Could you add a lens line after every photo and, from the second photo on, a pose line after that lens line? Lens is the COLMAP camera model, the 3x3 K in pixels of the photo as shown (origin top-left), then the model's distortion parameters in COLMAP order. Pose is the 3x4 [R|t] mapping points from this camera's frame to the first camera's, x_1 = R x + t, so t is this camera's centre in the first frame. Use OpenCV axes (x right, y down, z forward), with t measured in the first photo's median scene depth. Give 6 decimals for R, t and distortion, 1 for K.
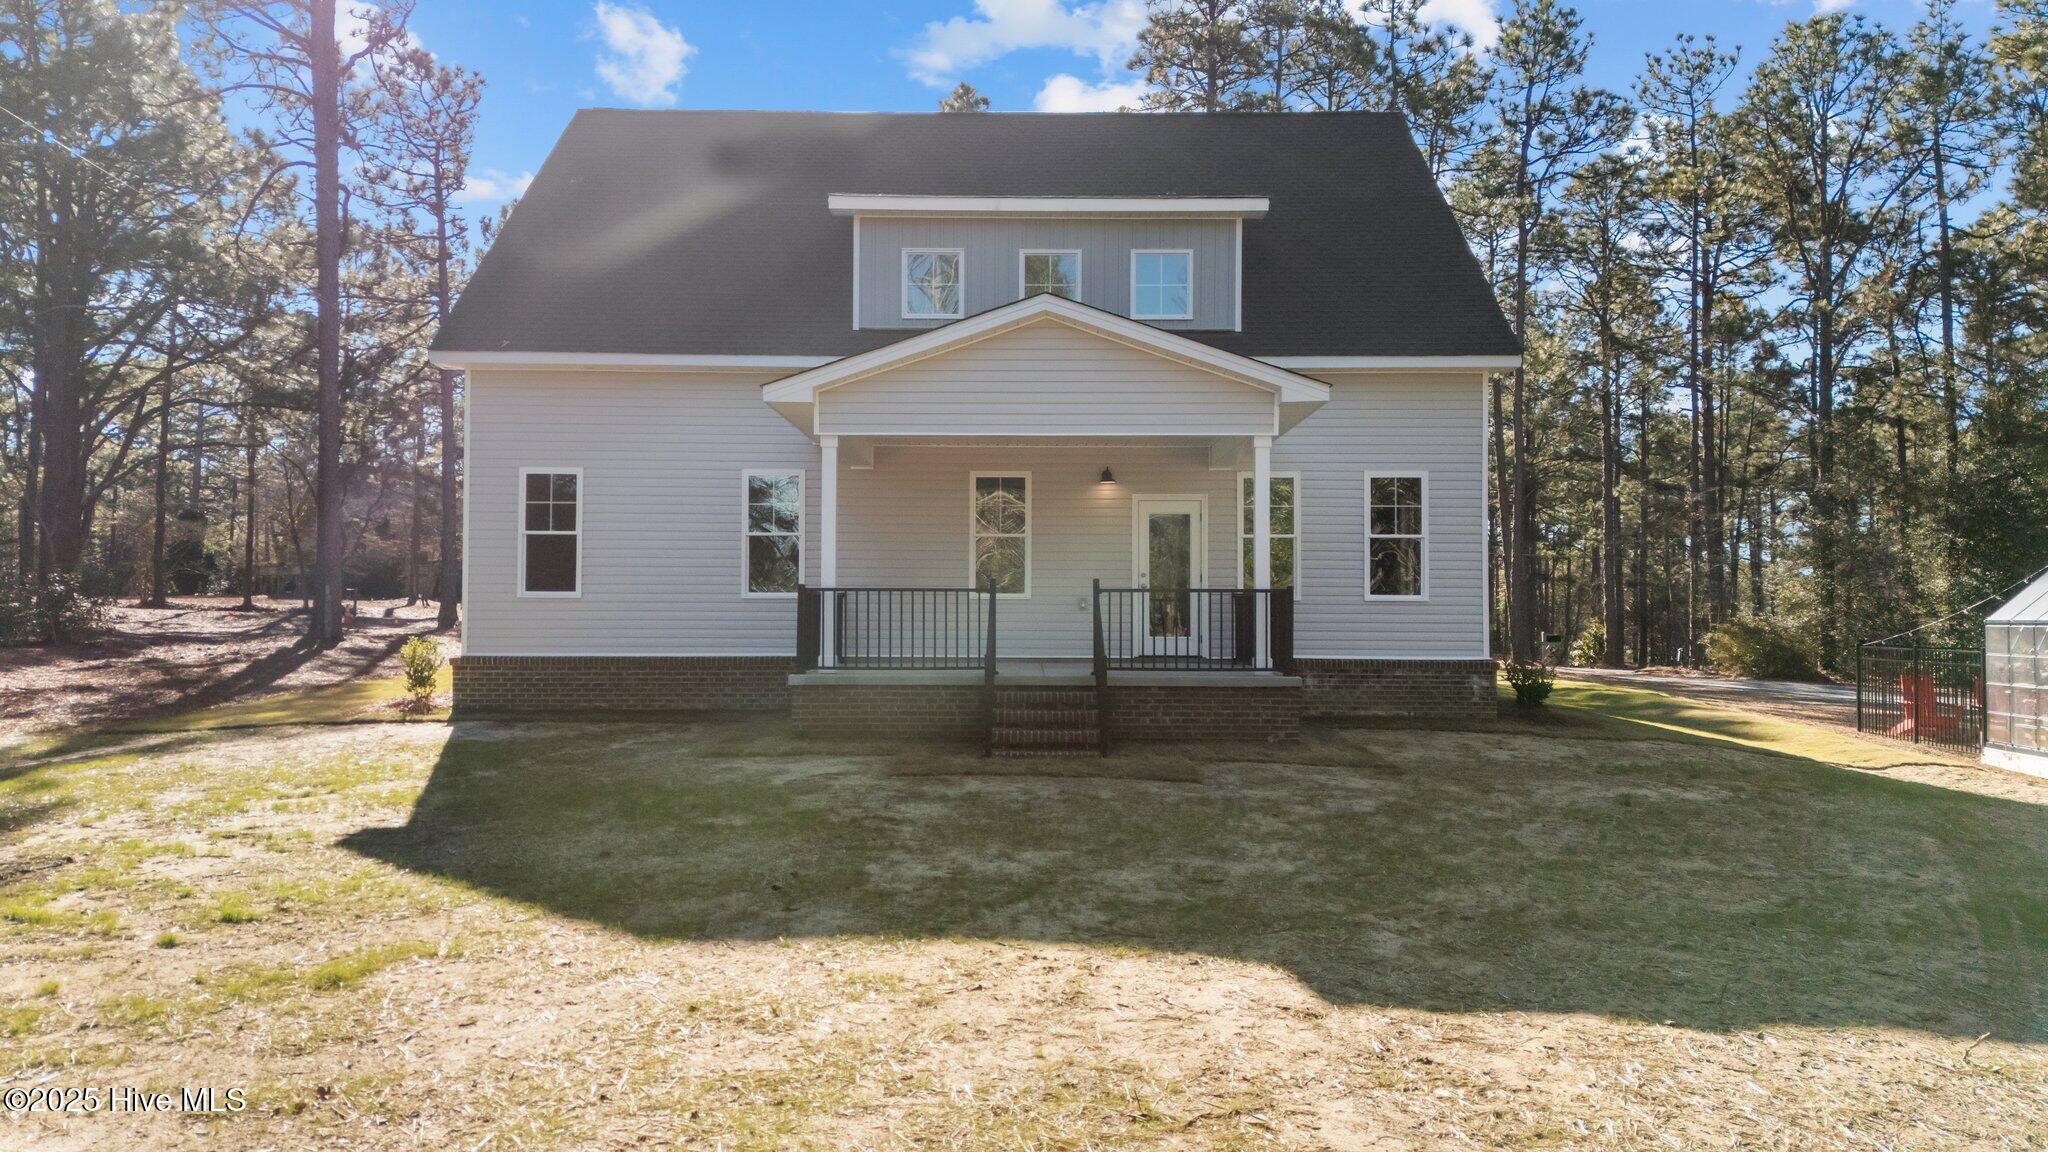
lens RADIAL K [[1500.4, 0, 1024.0], [0, 1500.4, 576.0], [0, 0, 1]] dist [0.084651, -0.079587]
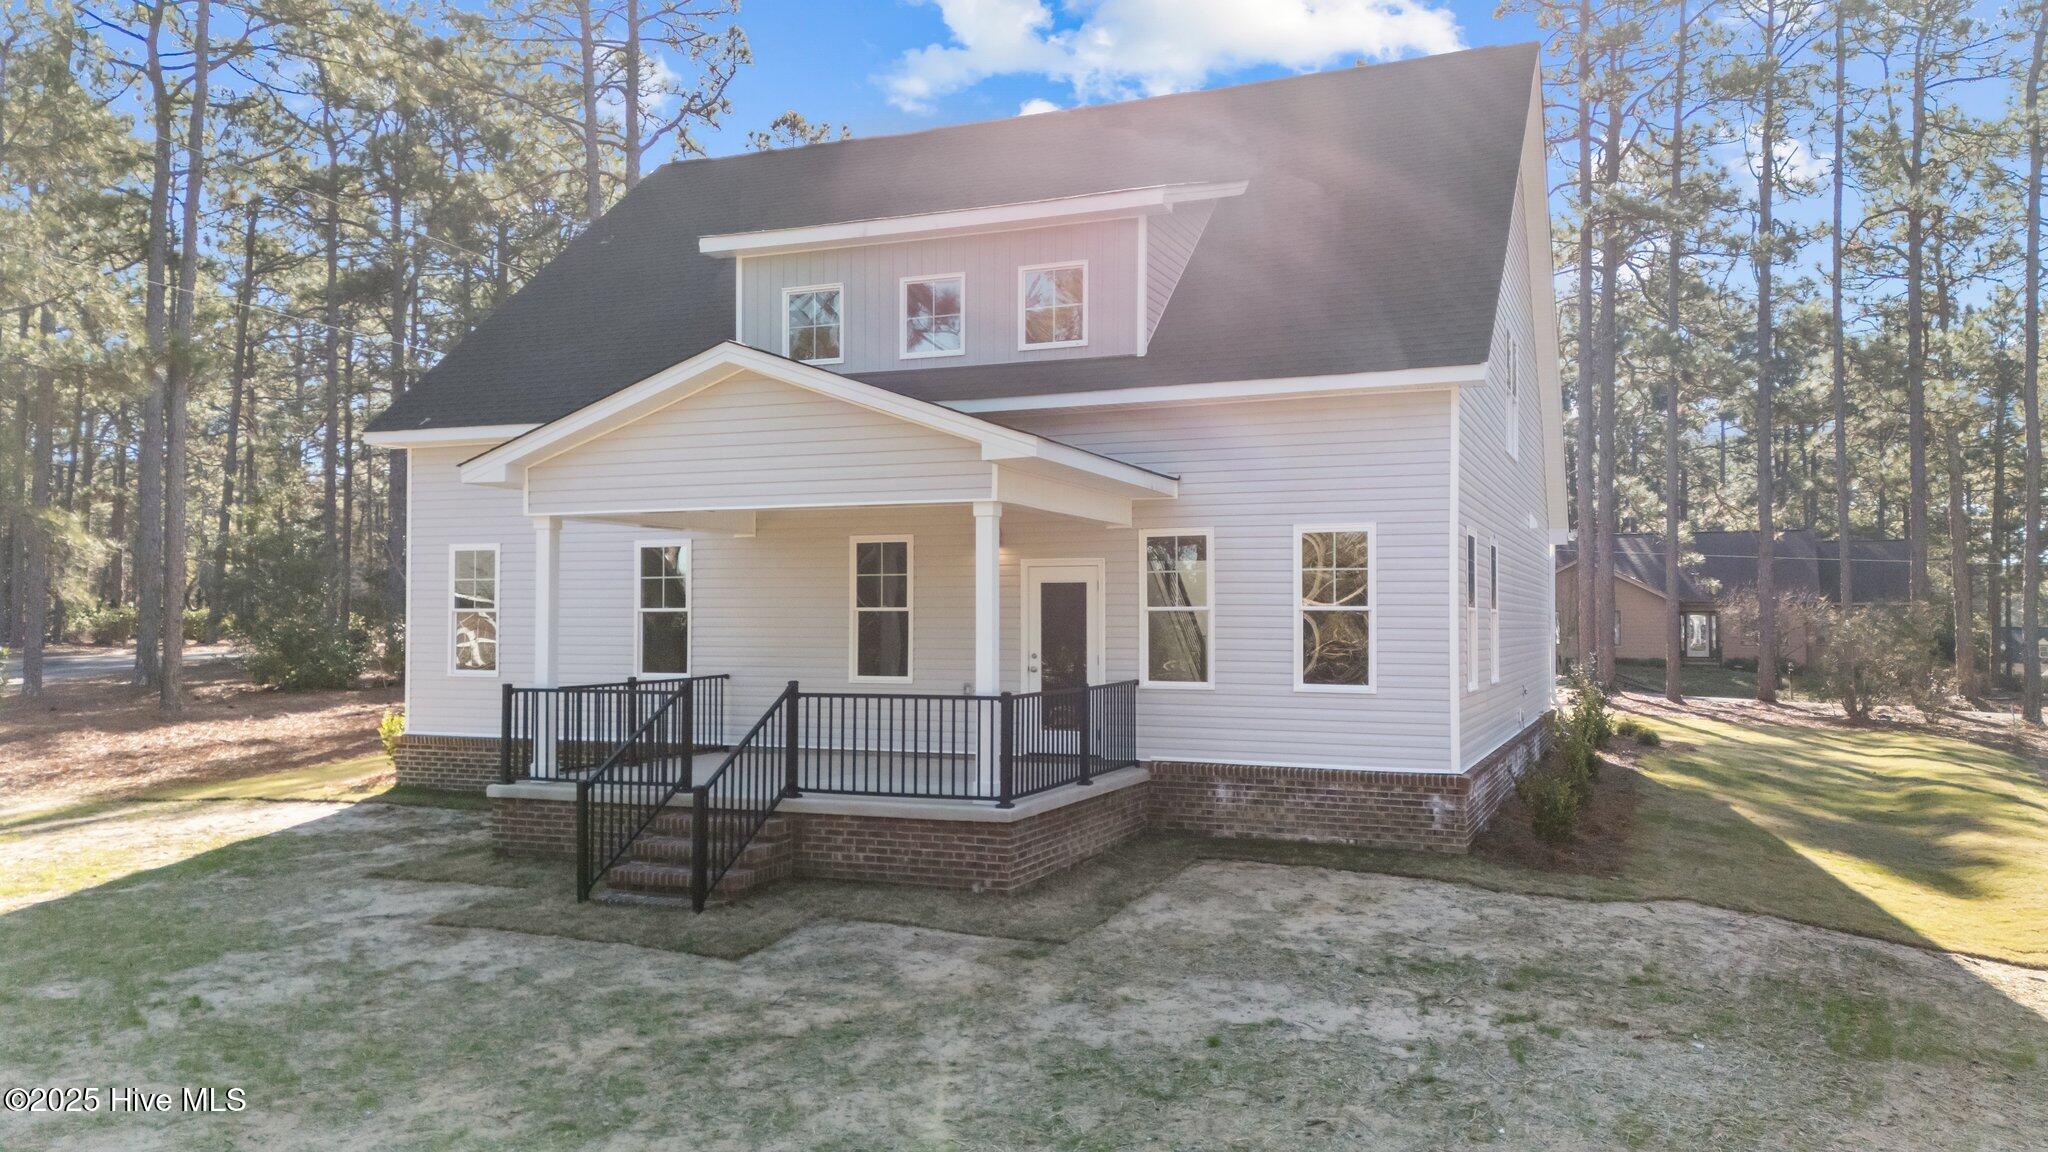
lens RADIAL K [[1551.4, 0, 1063.9], [0, 1551.4, 576.8], [0, 0, 1]] dist [0.002300, -0.000278]
pose [[0.926962, -0.014310, -0.374881, 0.416437], [0.013740, 0.999897, -0.004195, -0.040991], [0.374903, -0.001262, 0.927063, 0.214324]]
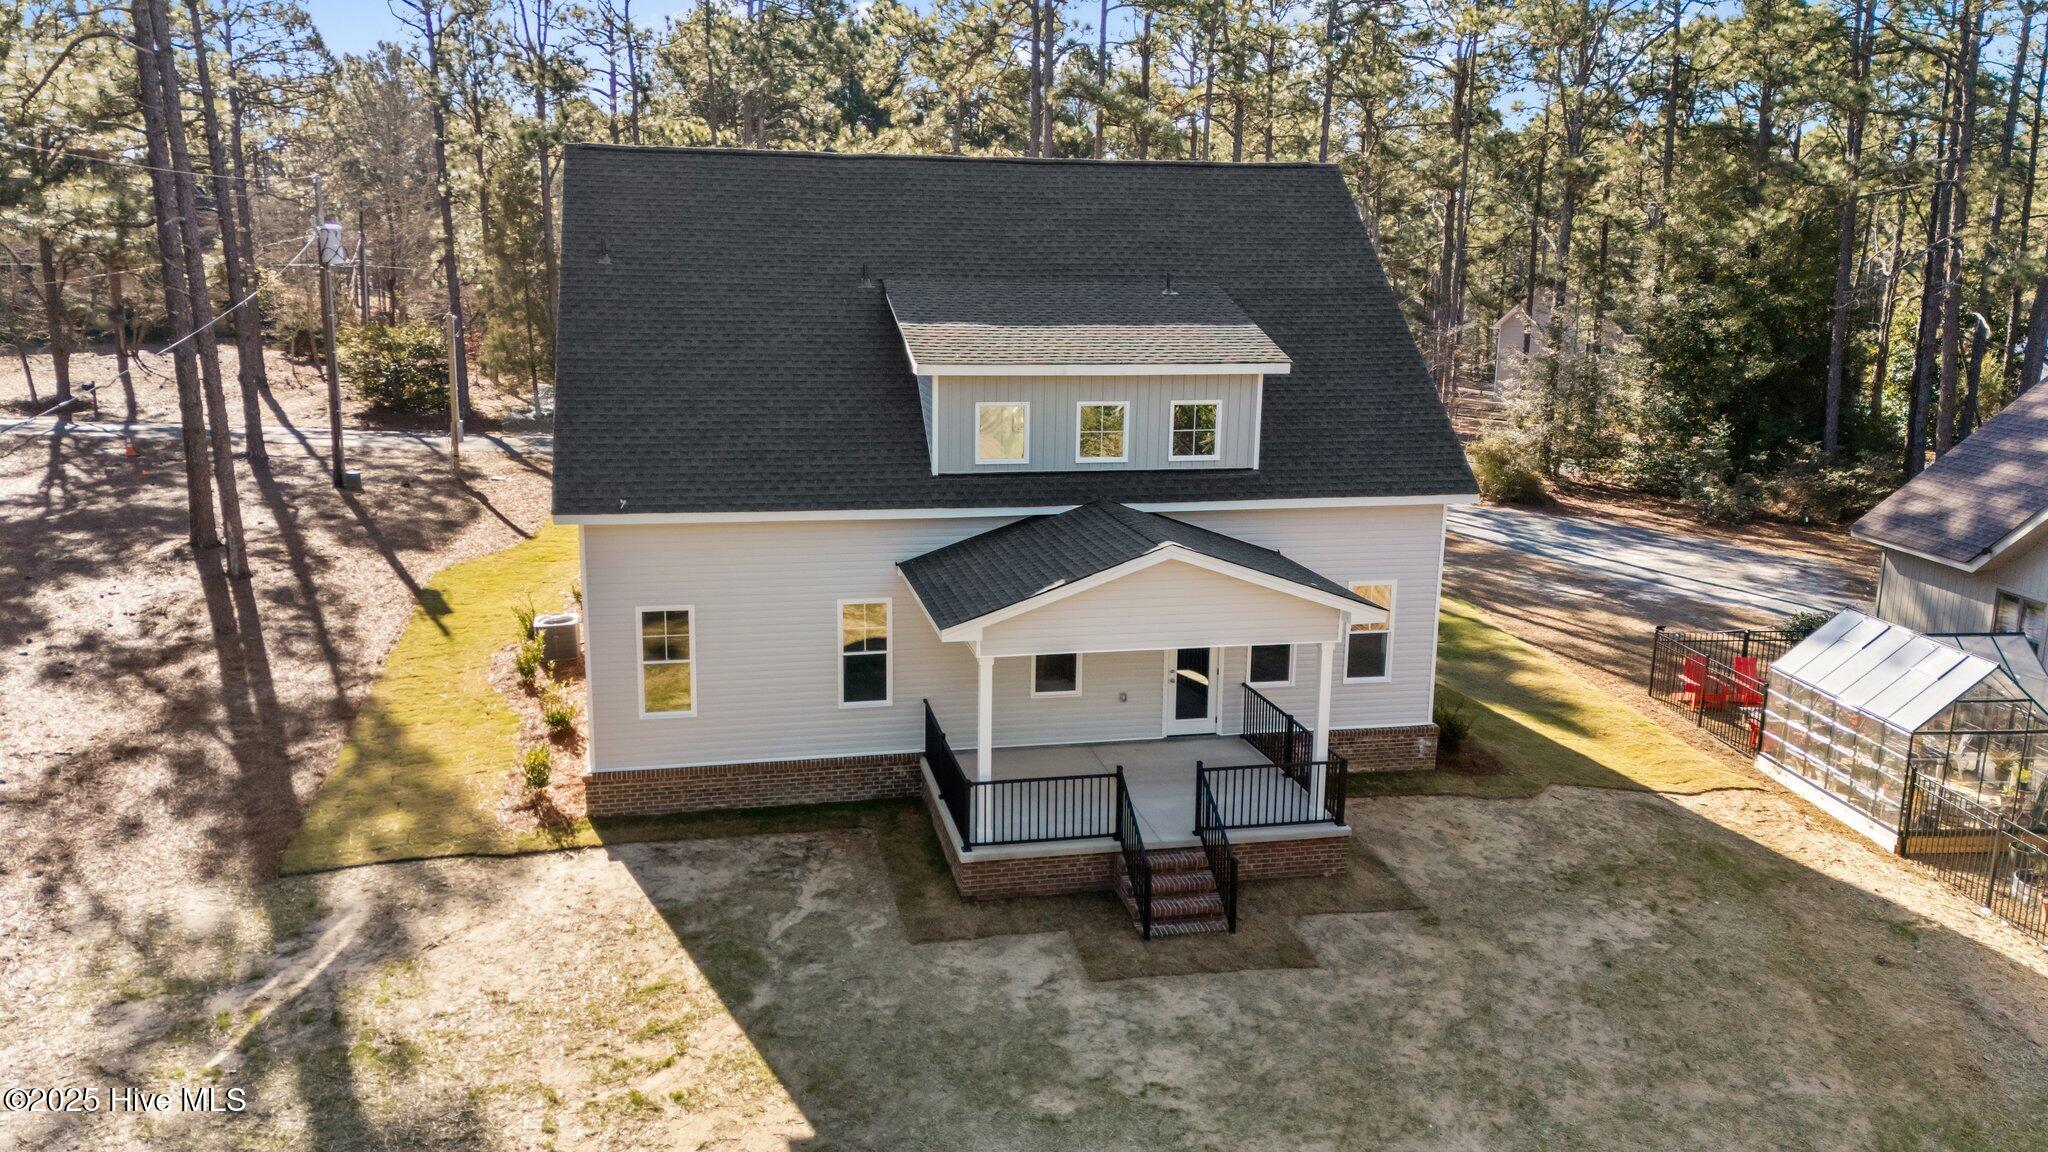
lens RADIAL K [[1500.4, 0, 1024.0], [0, 1500.4, 576.0], [0, 0, 1]] dist [0.084651, -0.079587]
pose [[0.977841, -0.035910, 0.206246, -0.282803], [-0.014809, 0.970846, 0.239246, -0.361817], [-0.208825, -0.236998, 0.948801, -0.100049]]
